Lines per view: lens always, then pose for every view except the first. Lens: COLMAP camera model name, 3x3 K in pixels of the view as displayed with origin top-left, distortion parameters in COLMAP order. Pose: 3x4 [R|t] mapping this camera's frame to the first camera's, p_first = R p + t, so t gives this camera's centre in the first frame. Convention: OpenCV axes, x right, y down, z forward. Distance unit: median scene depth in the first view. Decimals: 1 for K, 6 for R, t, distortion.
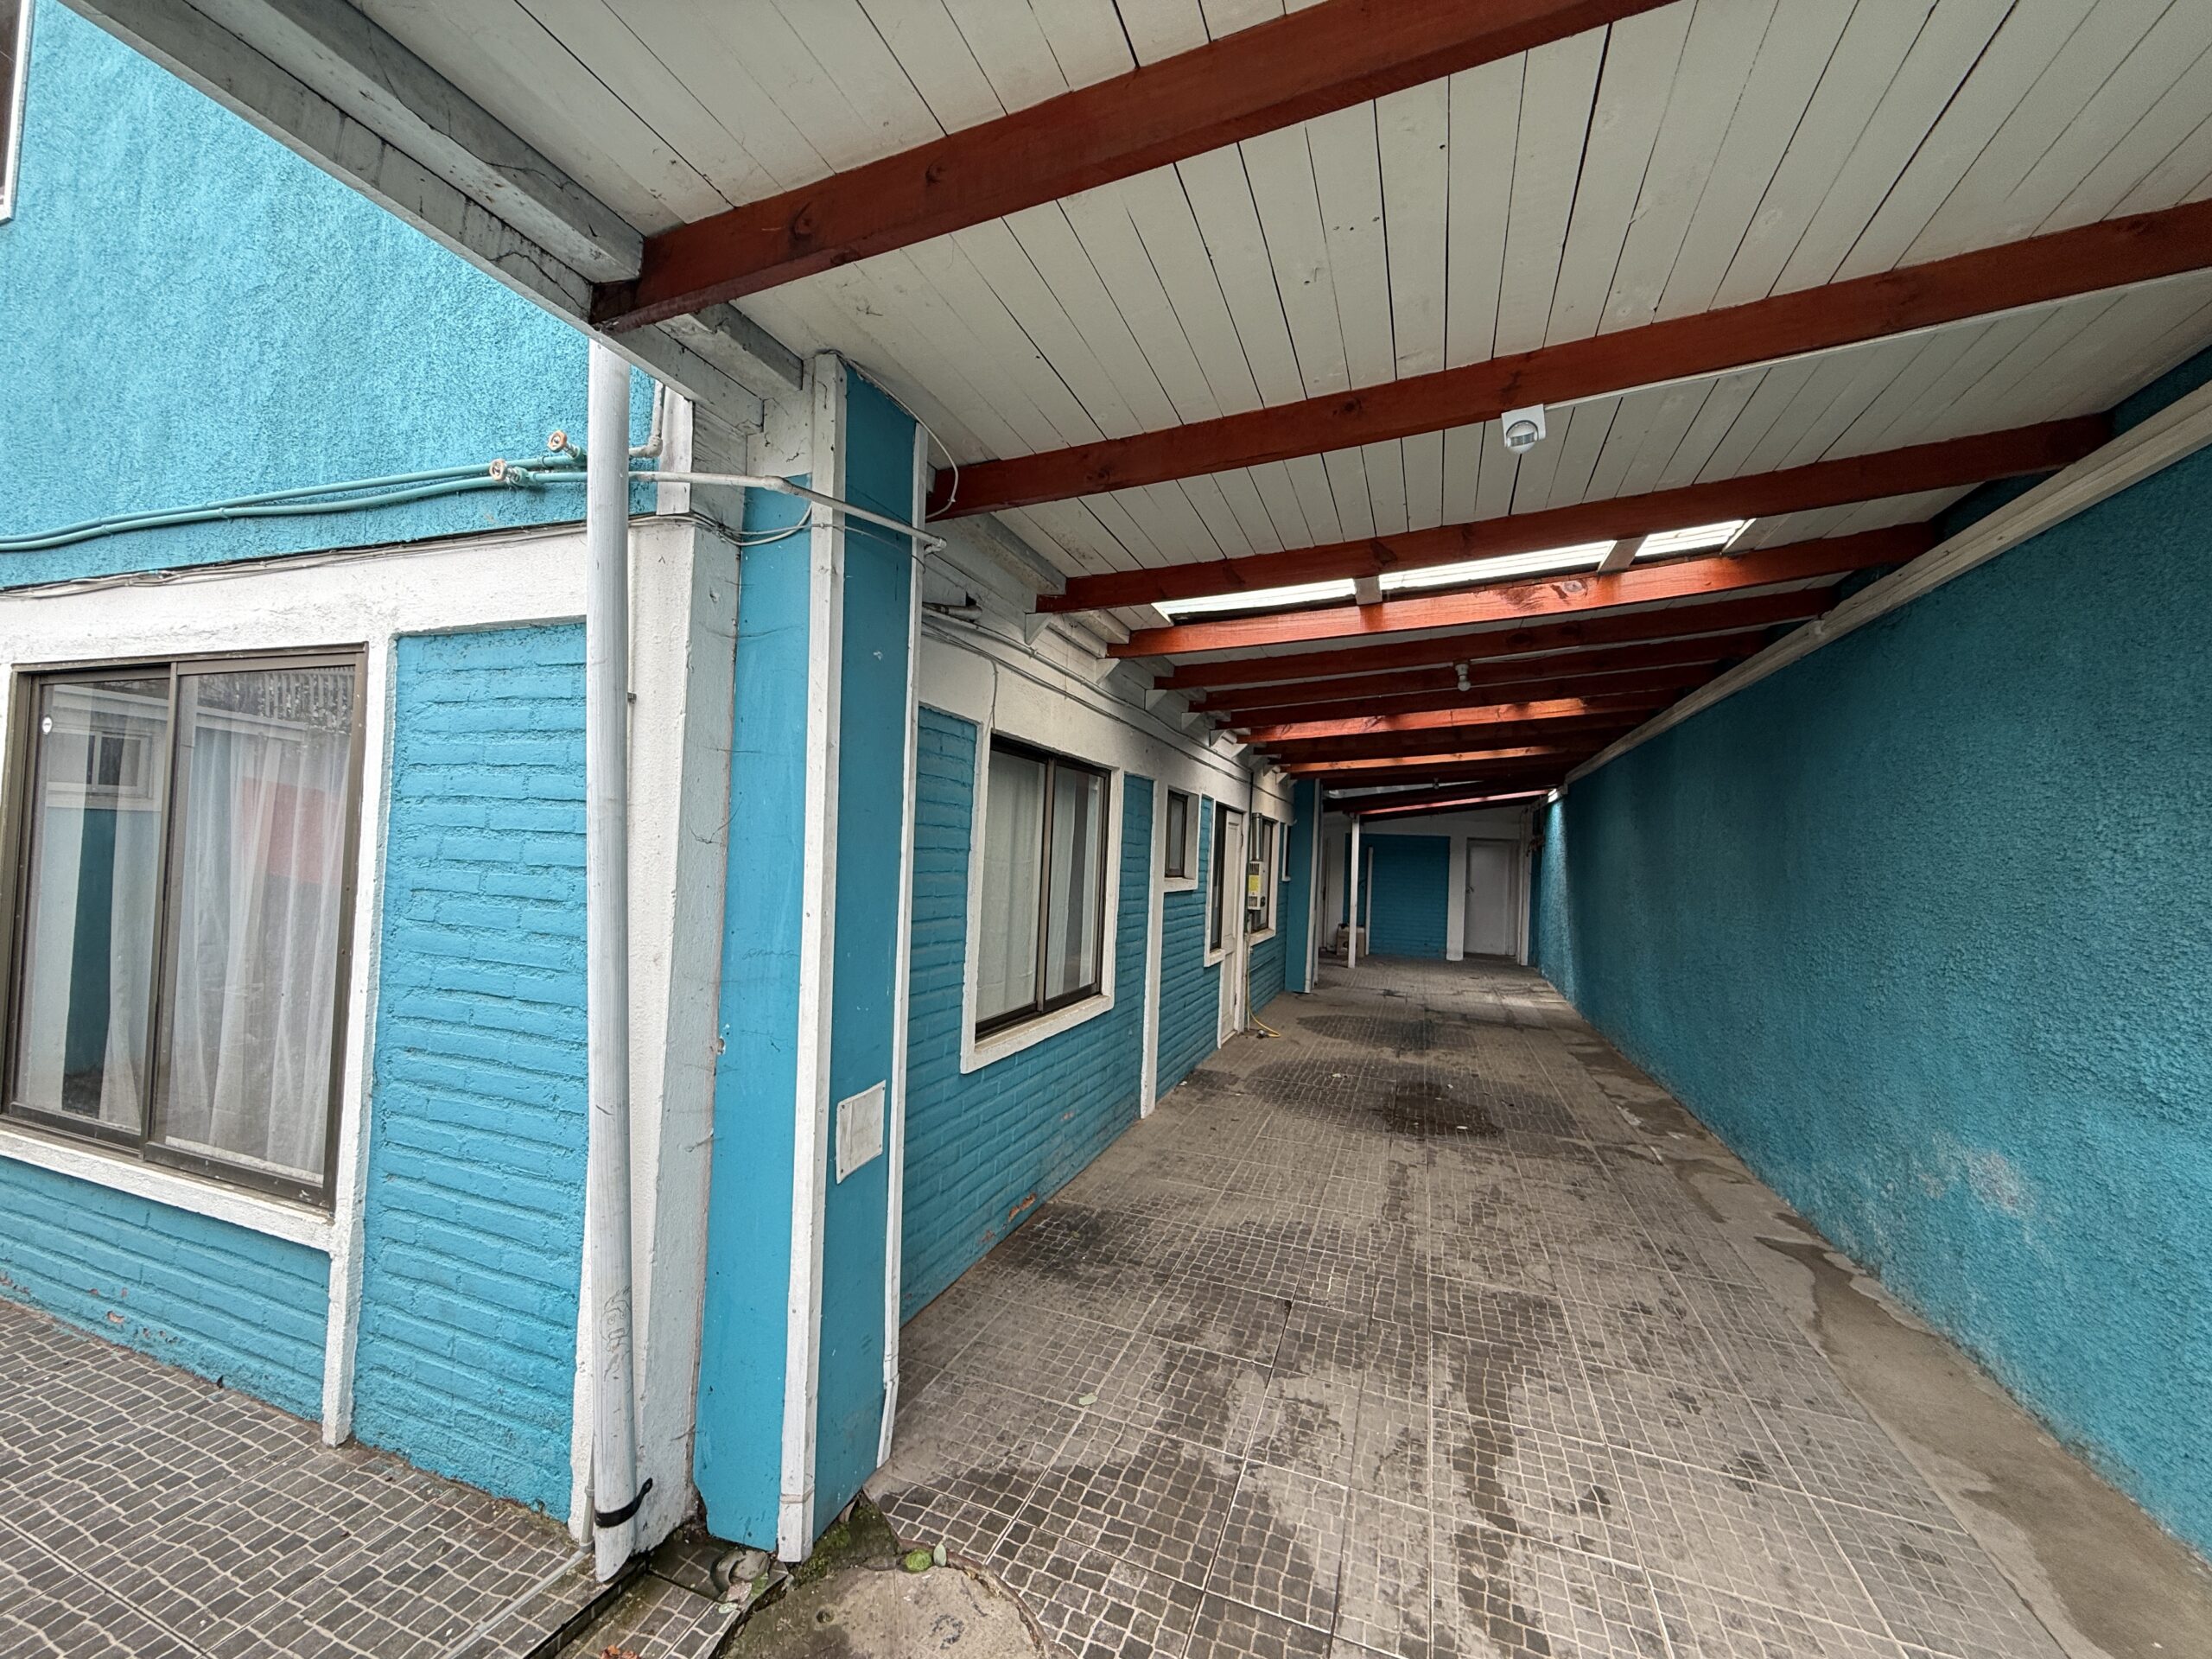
lens RADIAL K [[882.7, 0, 1100.9], [0, 882.7, 826.9], [0, 0, 1]] dist [-0.001687, 0.000184]
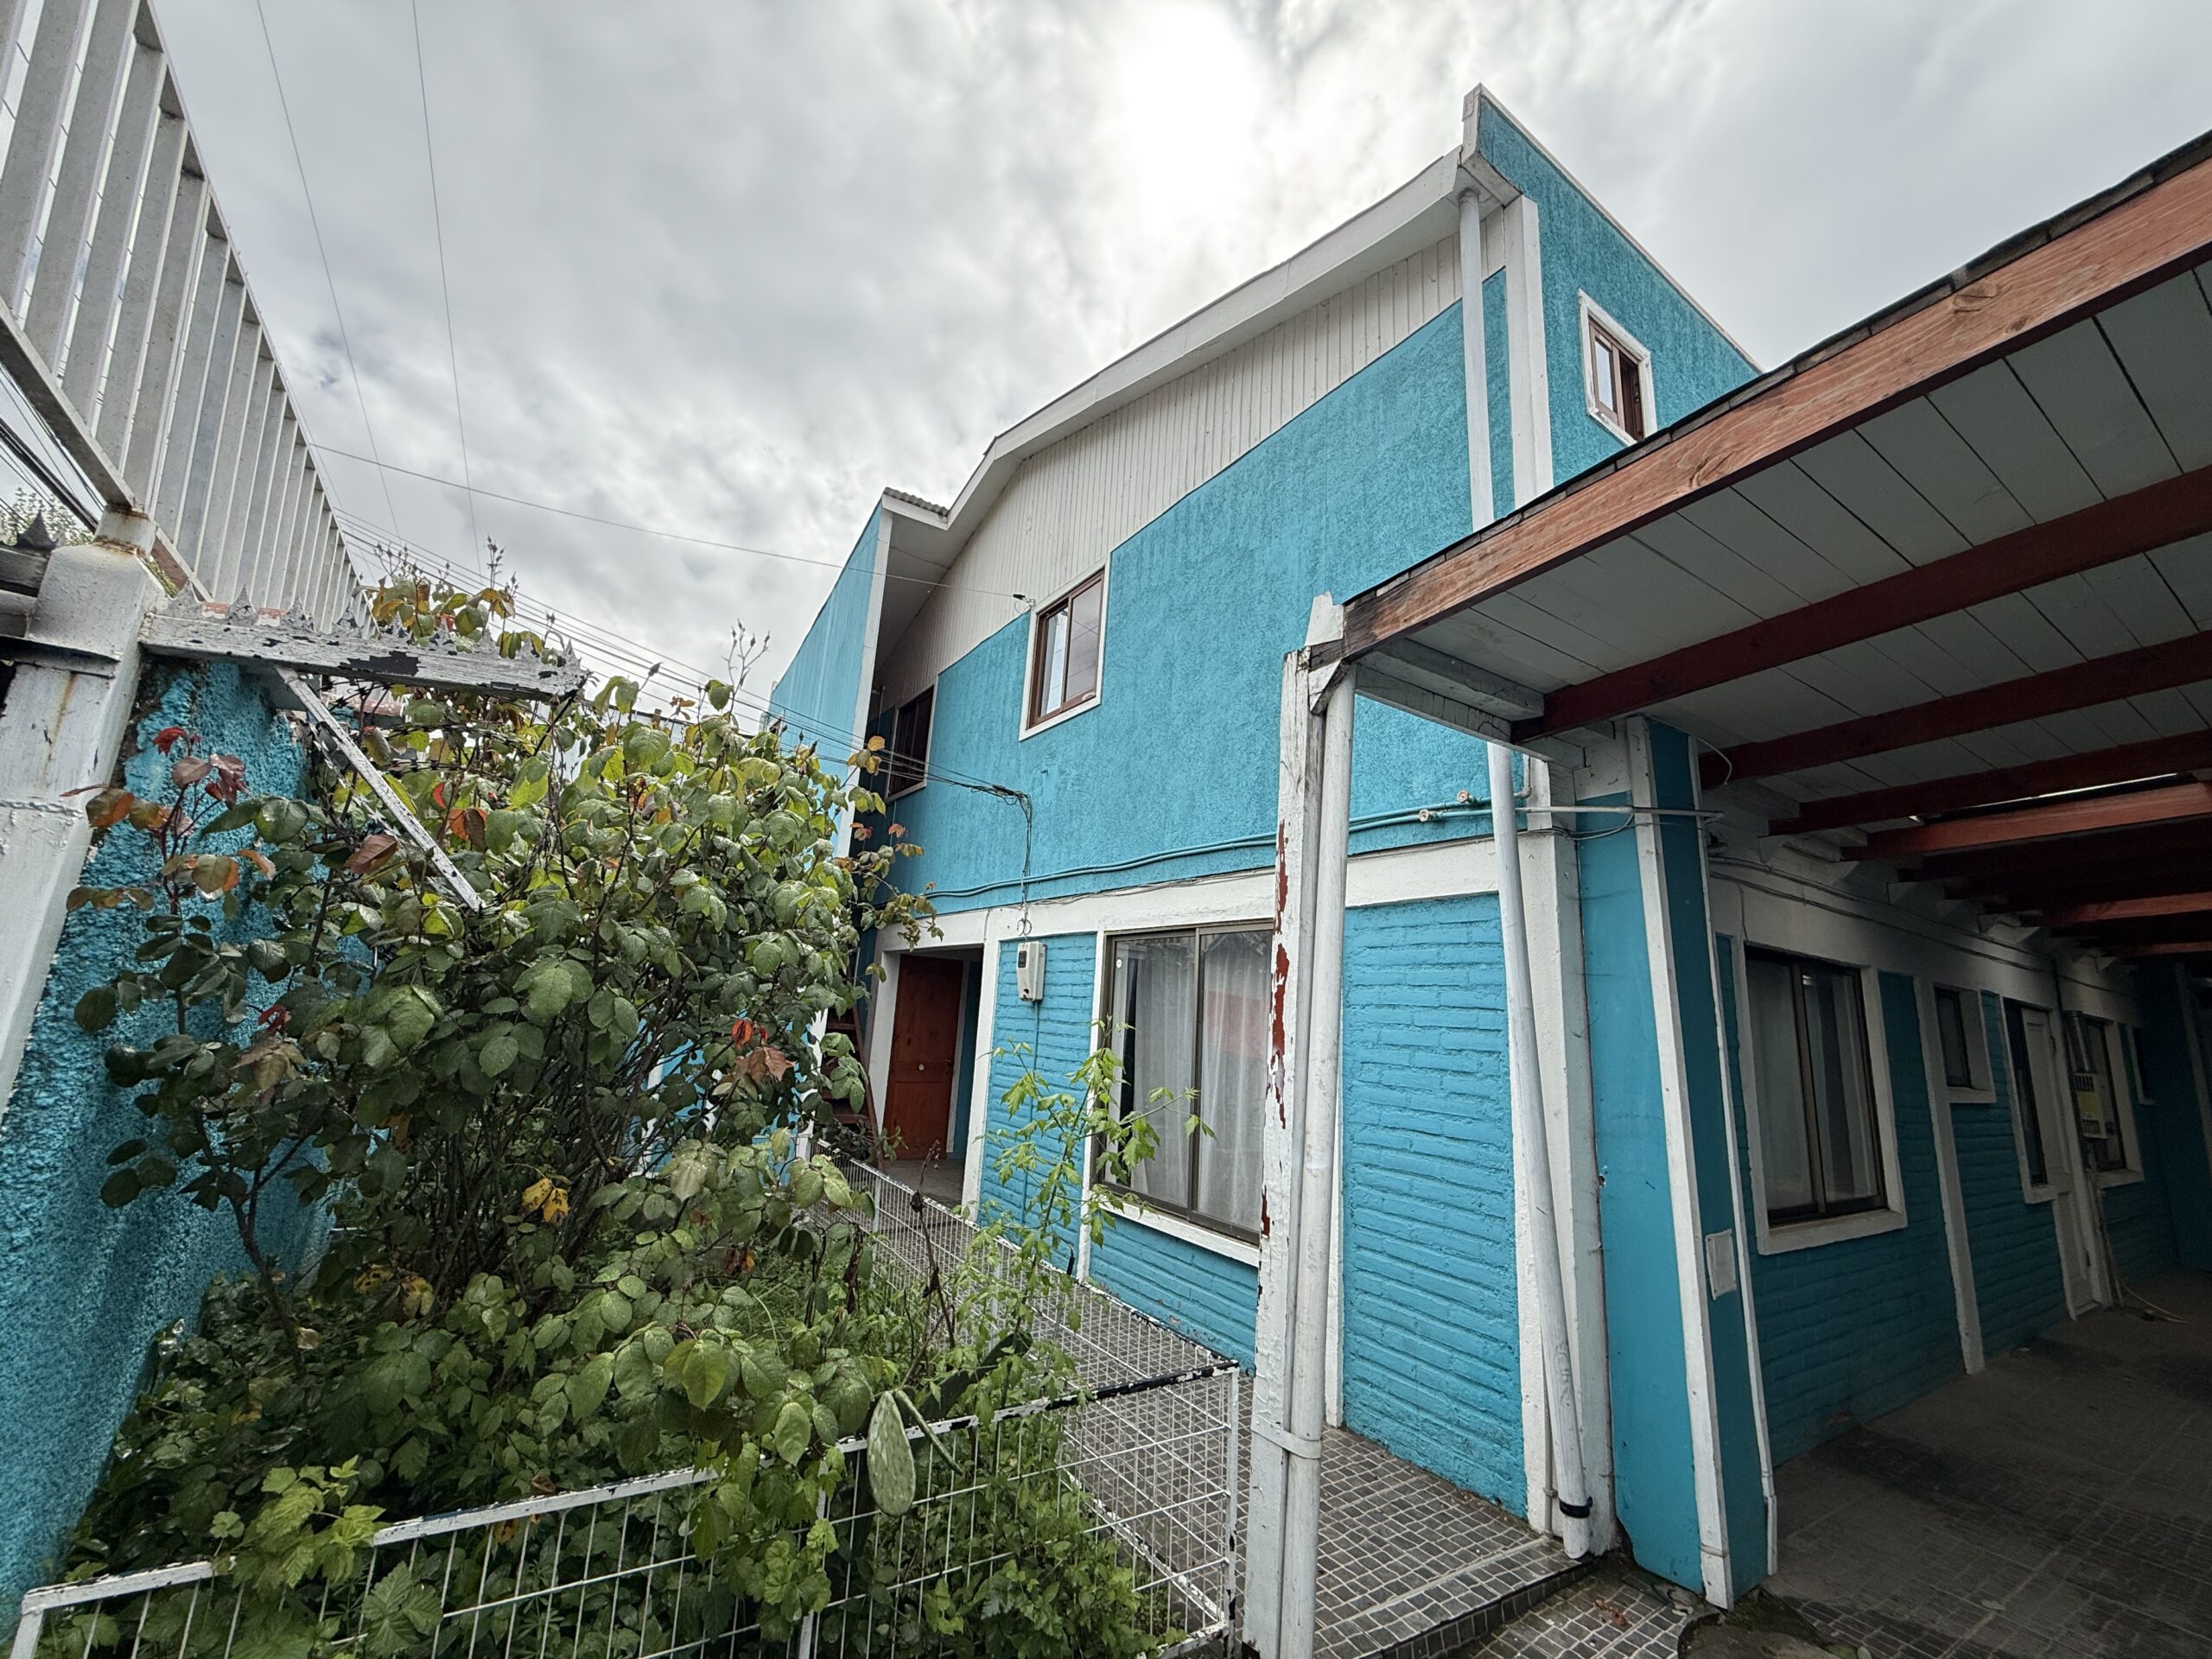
lens RADIAL K [[877.4, 0, 1100.4], [0, 877.4, 827.4], [0, 0, 1]] dist [0.001171, -0.000349]
pose [[0.801507, -0.120174, -0.585786, -0.160046], [-0.008696, 0.977153, -0.212361, -0.005641], [0.597922, 0.175302, 0.782150, -0.655154]]
